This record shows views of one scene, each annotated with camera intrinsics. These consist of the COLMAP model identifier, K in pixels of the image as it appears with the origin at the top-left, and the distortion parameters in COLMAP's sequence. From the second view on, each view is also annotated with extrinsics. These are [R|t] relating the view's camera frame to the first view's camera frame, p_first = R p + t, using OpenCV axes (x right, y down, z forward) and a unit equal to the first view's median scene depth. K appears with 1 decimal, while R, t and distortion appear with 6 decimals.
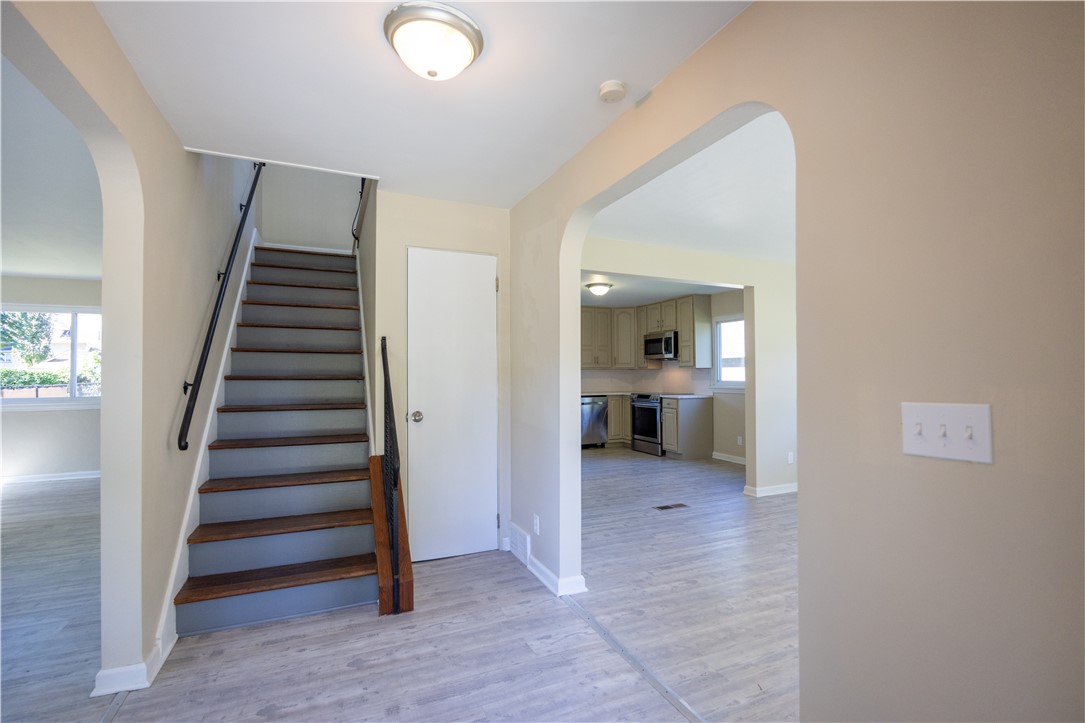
lens RADIAL K [[488.9, 0, 536.8], [0, 488.9, 368.9], [0, 0, 1]] dist [-0.012196, 0.000184]
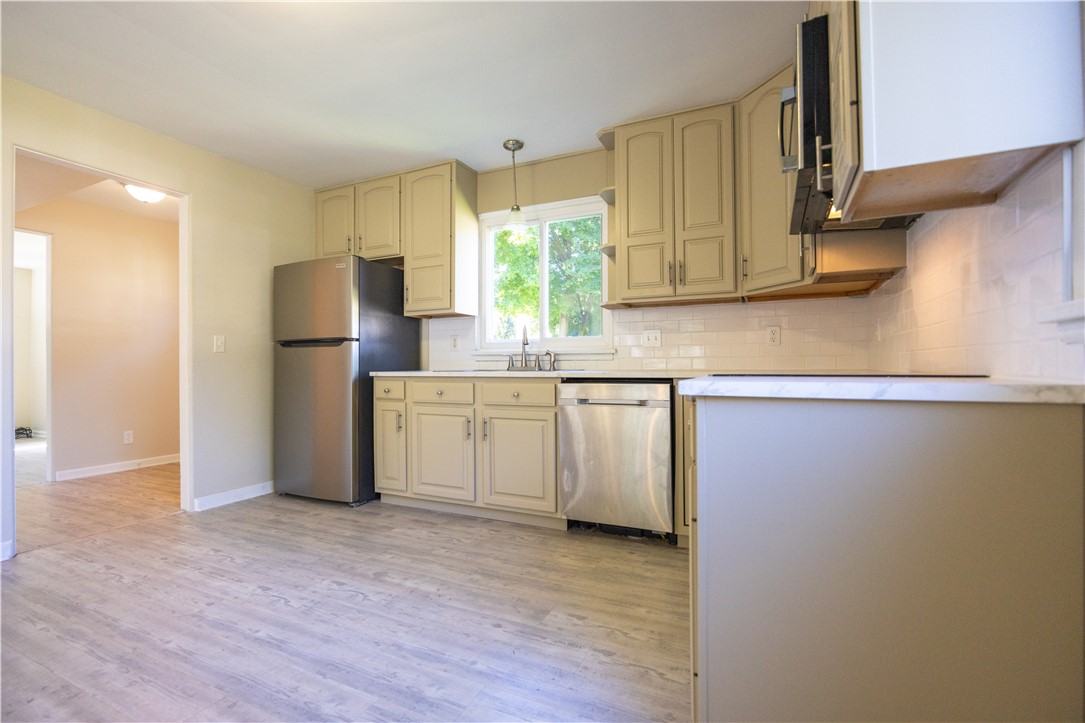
lens RADIAL K [[488.9, 0, 538.6], [0, 488.9, 363.2], [0, 0, 1]] dist [-0.012196, 0.000184]
pose [[0.654259, -0.003677, -0.756261, 0.353956], [0.009404, 0.999950, 0.003274, 0.046806], [0.756212, -0.009254, 0.654262, 0.817201]]
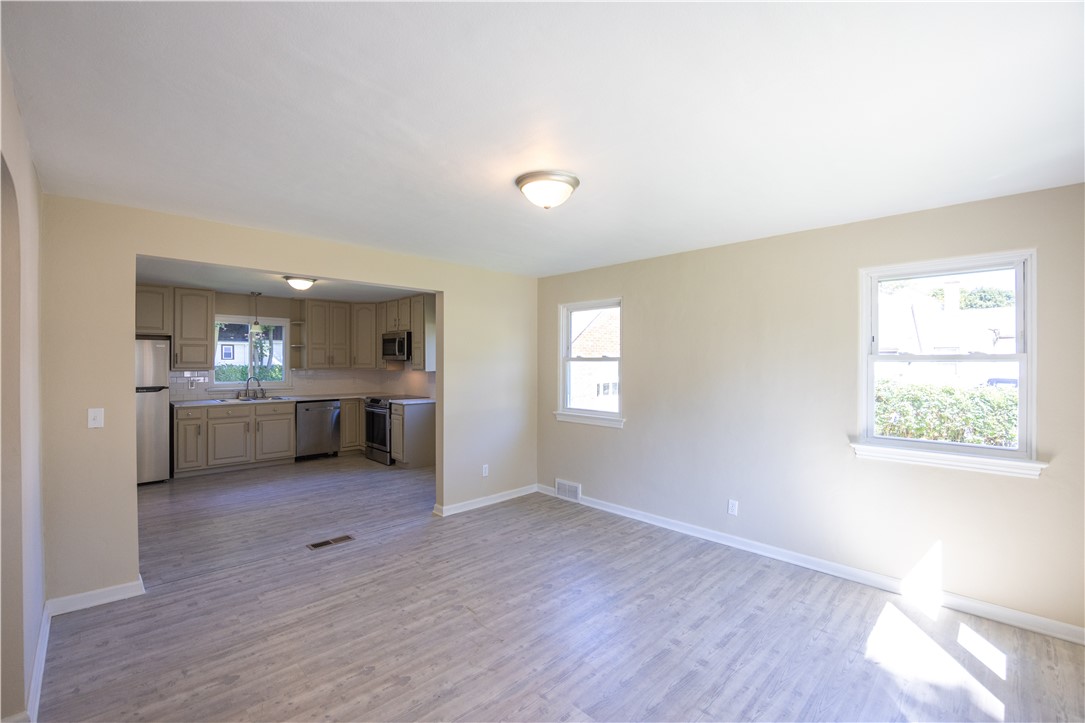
lens RADIAL K [[475.6, 0, 532.5], [0, 475.6, 361.1], [0, 0, 1]] dist [0.001316, -0.000195]
pose [[0.942120, 0.008390, 0.335172, 0.203897], [-0.011280, 0.999914, 0.006678, -0.029710], [-0.335087, -0.010072, 0.942133, 0.055888]]
